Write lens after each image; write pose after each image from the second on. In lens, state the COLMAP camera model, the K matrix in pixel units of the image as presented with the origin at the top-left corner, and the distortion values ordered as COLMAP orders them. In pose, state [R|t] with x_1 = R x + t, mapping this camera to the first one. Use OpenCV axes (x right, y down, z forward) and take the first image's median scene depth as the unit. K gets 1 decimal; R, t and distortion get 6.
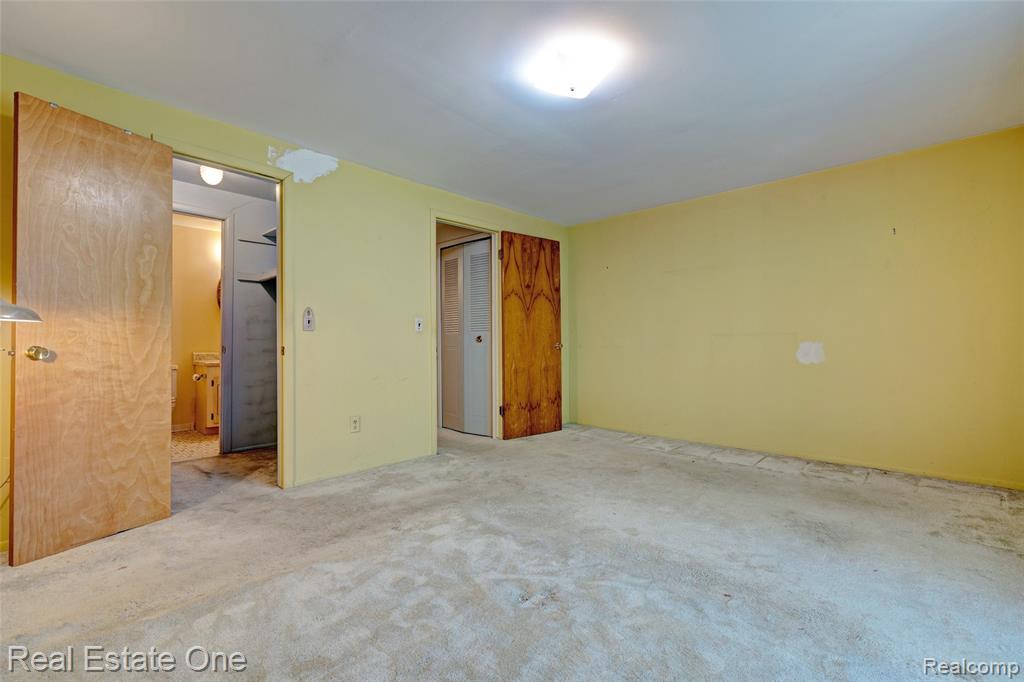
lens RADIAL K [[432.0, 0, 512.8], [0, 432.0, 338.2], [0, 0, 1]] dist [0.000766, -0.000056]
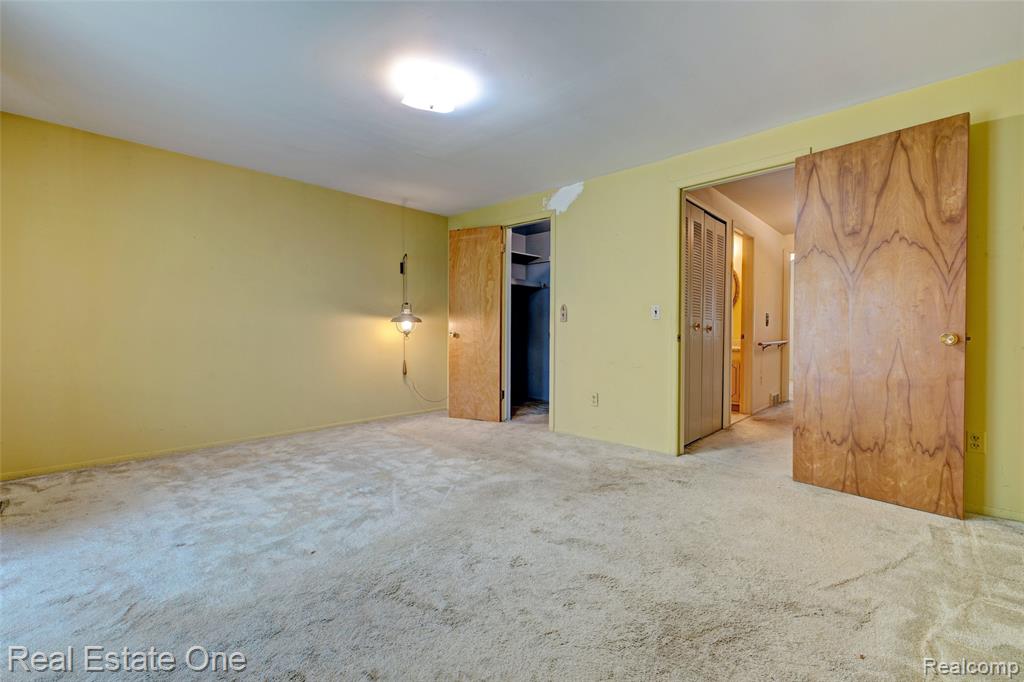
lens RADIAL K [[432.0, 0, 512.8], [0, 432.0, 338.2], [0, 0, 1]] dist [0.000766, -0.000056]
pose [[0.041793, 0.021216, -0.998901, 0.591203], [0.008984, 0.999726, 0.021609, 0.002267], [0.999086, -0.009877, 0.041591, 0.531343]]
